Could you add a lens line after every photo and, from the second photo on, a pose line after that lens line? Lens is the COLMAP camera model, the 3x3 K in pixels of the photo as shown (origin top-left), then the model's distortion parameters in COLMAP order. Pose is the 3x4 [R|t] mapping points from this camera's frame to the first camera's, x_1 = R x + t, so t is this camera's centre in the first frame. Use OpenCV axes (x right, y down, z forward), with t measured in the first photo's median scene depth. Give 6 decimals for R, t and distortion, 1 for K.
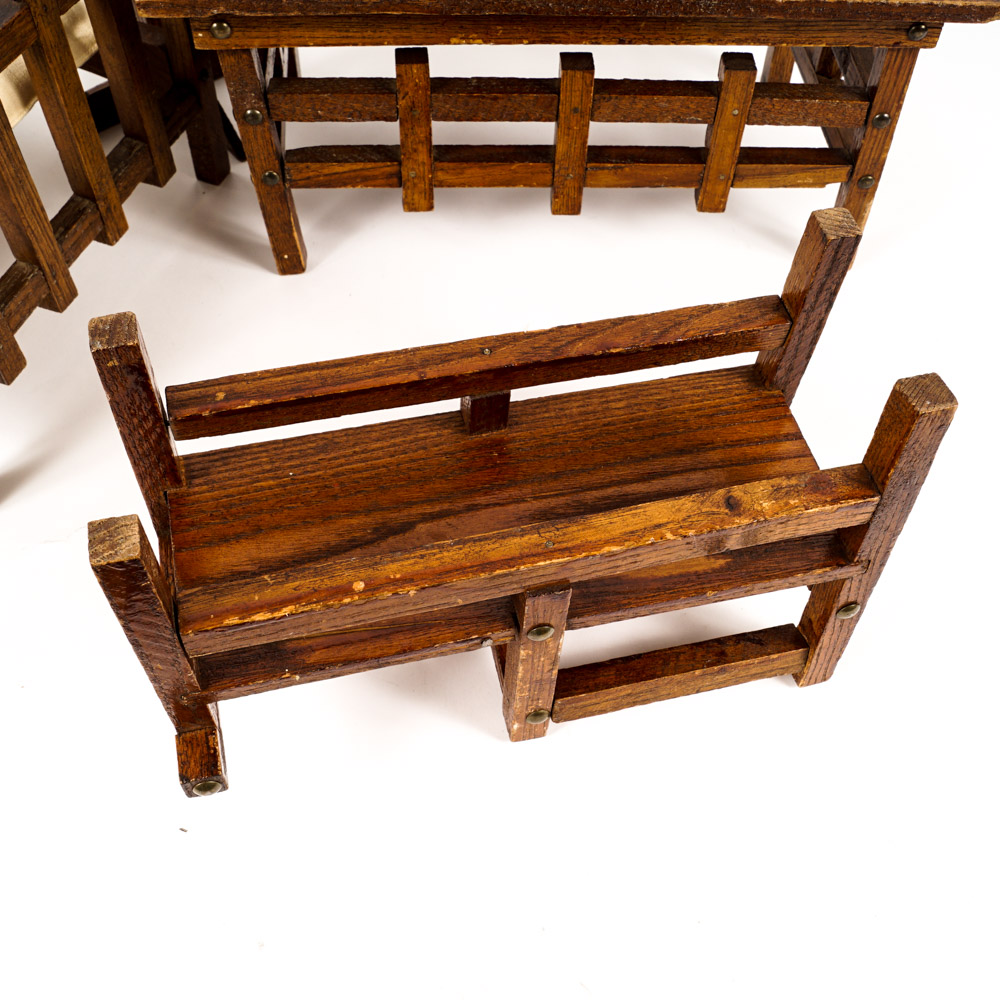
lens RADIAL K [[1124.9, 0, 490.6], [0, 1124.9, 505.0], [0, 0, 1]] dist [-0.097903, 0.023507]
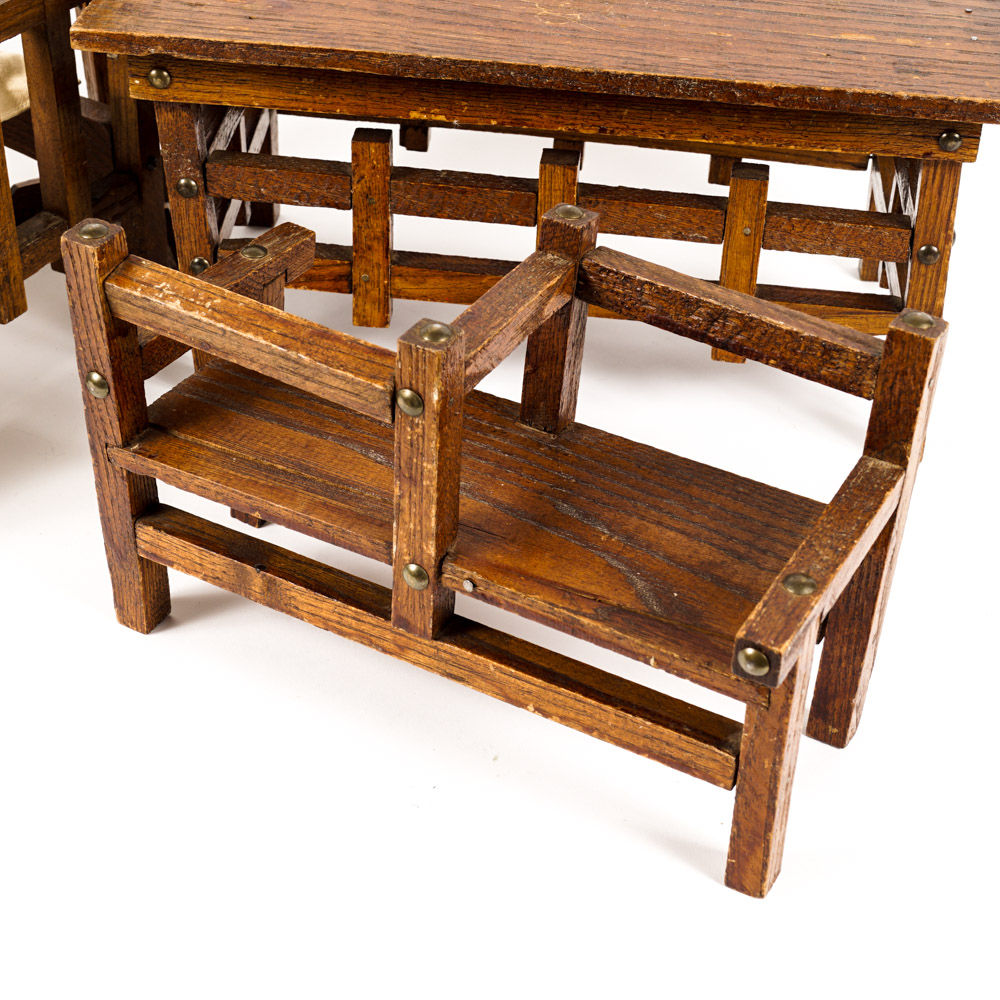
lens RADIAL K [[1961.8, 0, 500.0], [0, 1961.8, 500.0], [0, 0, 1]] dist [-0.048222, 0.094344]
pose [[0.989086, 0.096834, -0.111052, 0.218816], [-0.128651, 0.934973, -0.330568, 0.348451], [0.071821, 0.341247, 0.937226, -0.334600]]
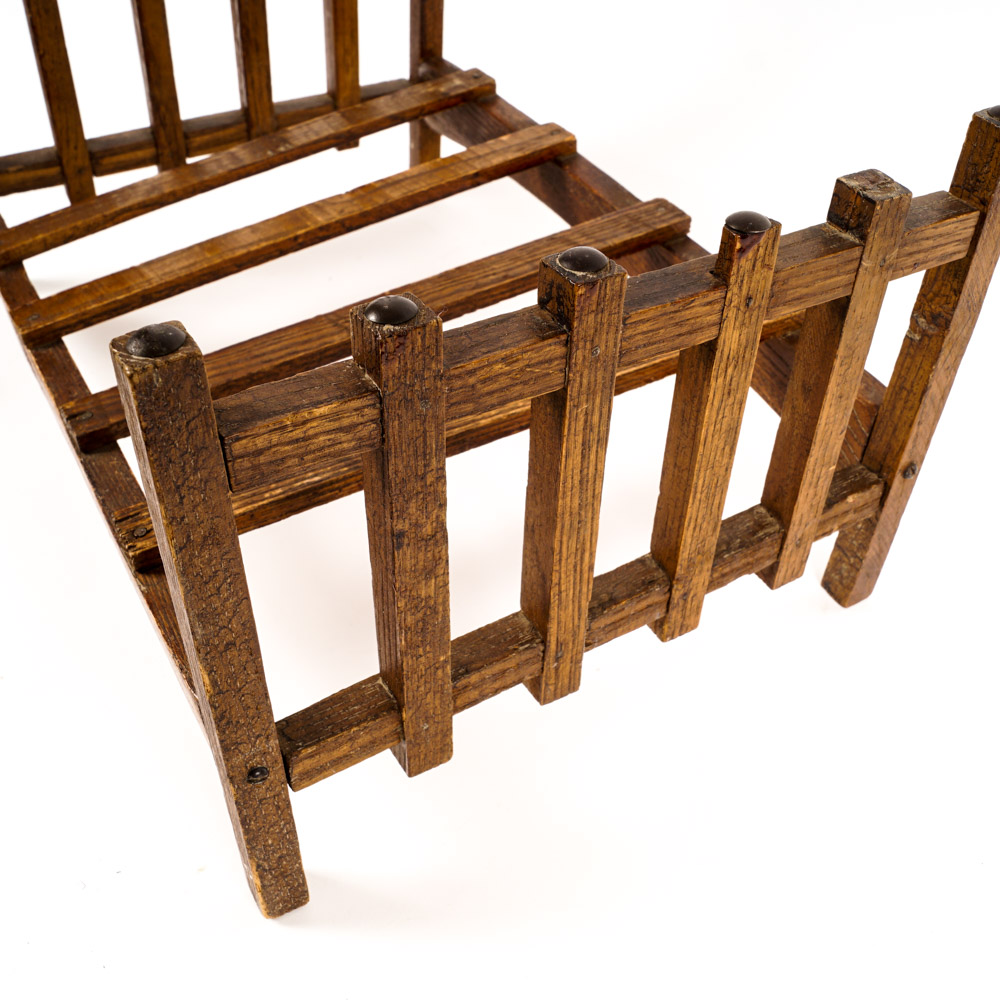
lens RADIAL K [[1124.9, 0, 490.6], [0, 1124.9, 505.0], [0, 0, 1]] dist [-0.097903, 0.023507]
pose [[0.787587, 0.420654, -0.450285, -0.164829], [-0.520381, 0.845400, -0.120423, -0.178252], [0.330015, 0.329163, 0.884727, 0.370012]]
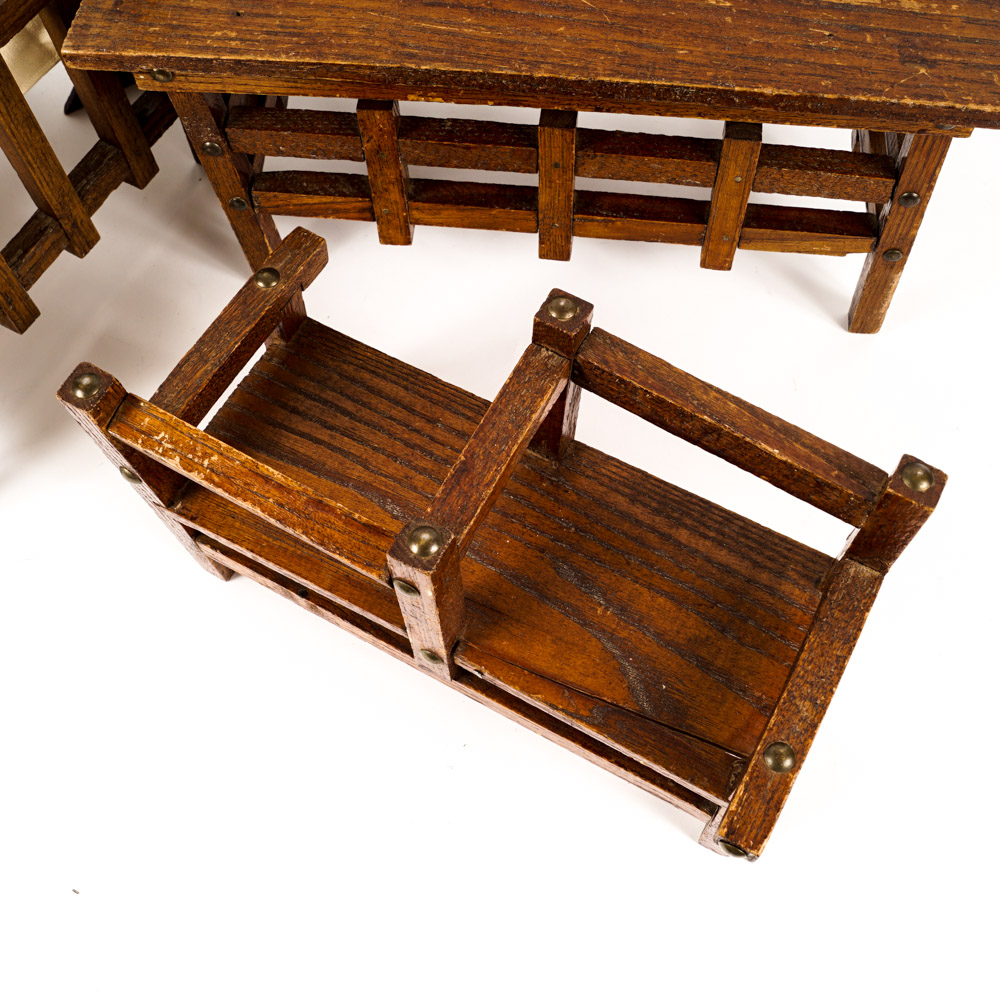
lens RADIAL K [[1139.7, 0, 491.9], [0, 1139.7, 504.3], [0, 0, 1]] dist [-0.094774, 0.019968]
pose [[0.986894, 0.112731, -0.115466, 0.159004], [-0.093106, 0.982199, 0.163148, -0.226426], [0.131802, -0.150259, 0.979822, 0.053096]]
